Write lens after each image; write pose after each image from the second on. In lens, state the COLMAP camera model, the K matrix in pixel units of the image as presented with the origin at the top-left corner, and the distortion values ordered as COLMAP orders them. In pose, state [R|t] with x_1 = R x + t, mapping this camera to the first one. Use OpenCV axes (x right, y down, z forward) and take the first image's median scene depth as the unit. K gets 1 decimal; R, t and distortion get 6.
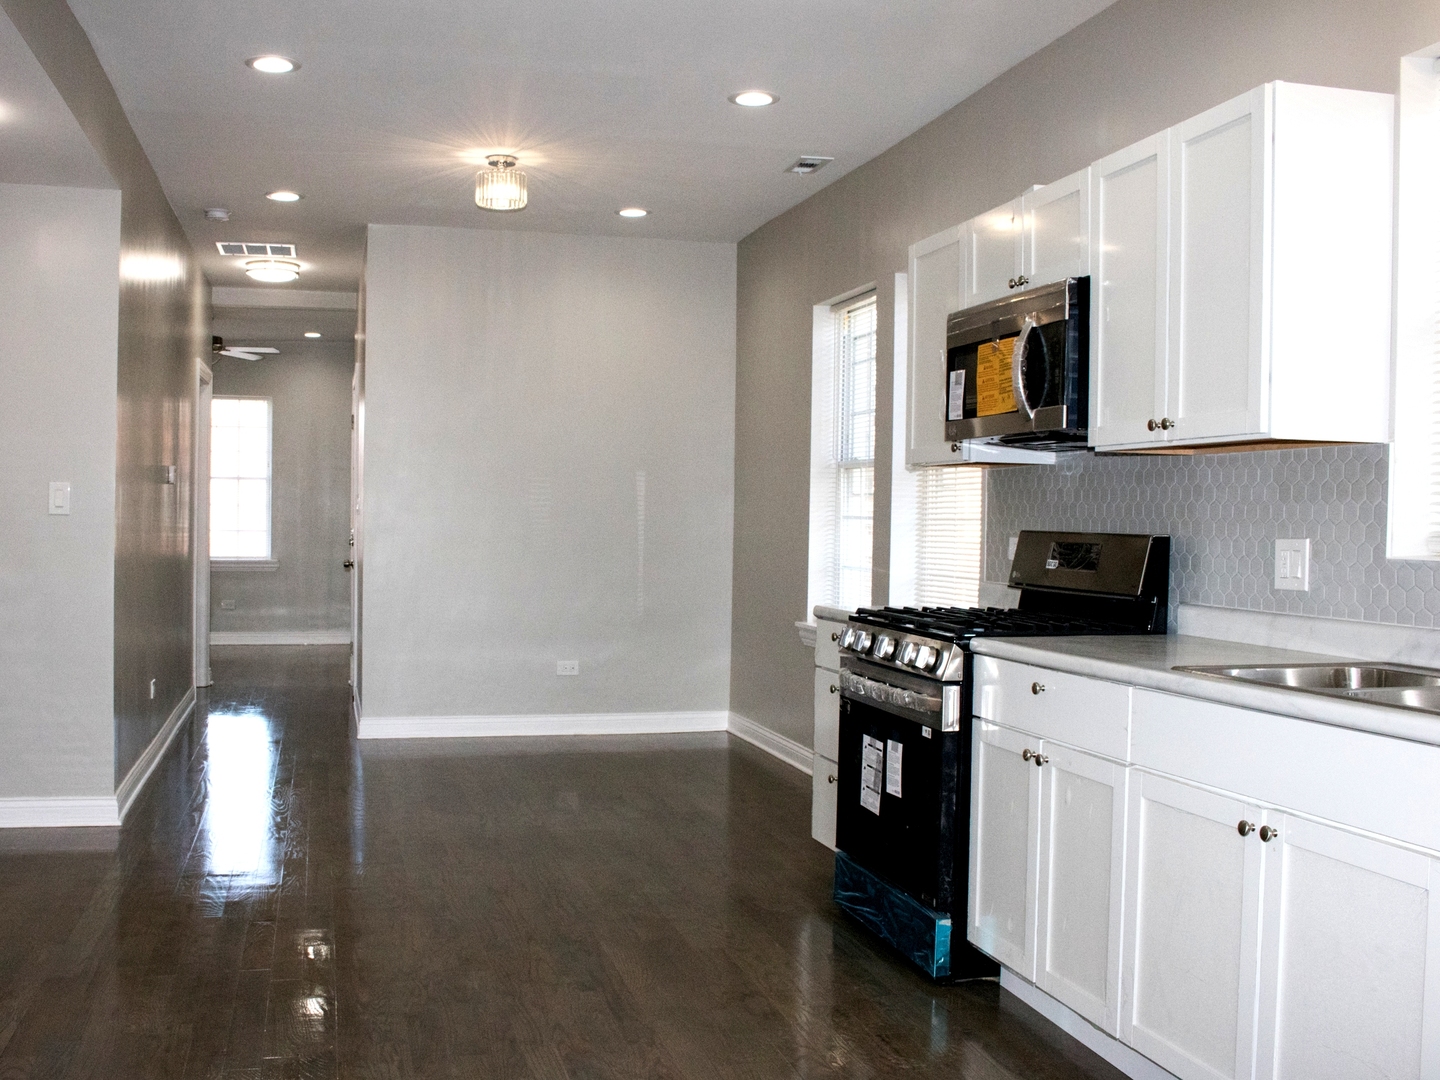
lens RADIAL K [[1406.9, 0, 720.0], [0, 1406.9, 540.0], [0, 0, 1]] dist [0.003176, 0.000848]
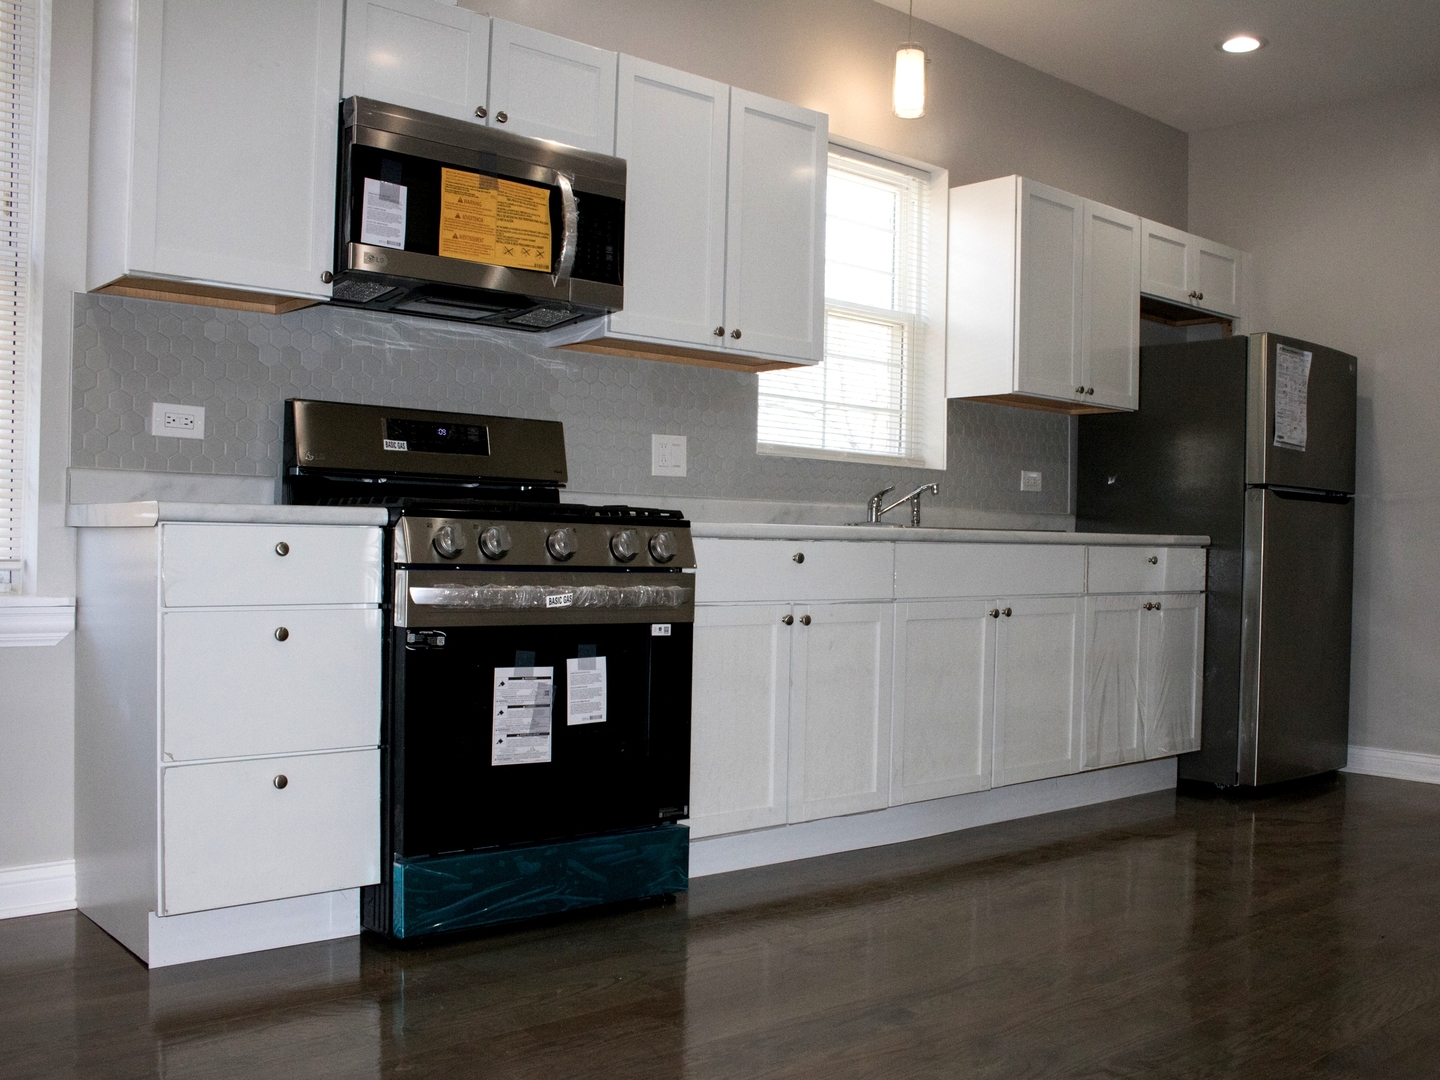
lens RADIAL K [[1406.9, 0, 720.0], [0, 1406.9, 540.0], [0, 0, 1]] dist [0.003176, 0.000848]
pose [[-0.409182, -0.024308, 0.912129, -0.650341], [-0.018150, 0.999664, 0.018499, 0.059751], [-0.912272, -0.008985, -0.409486, 1.272639]]
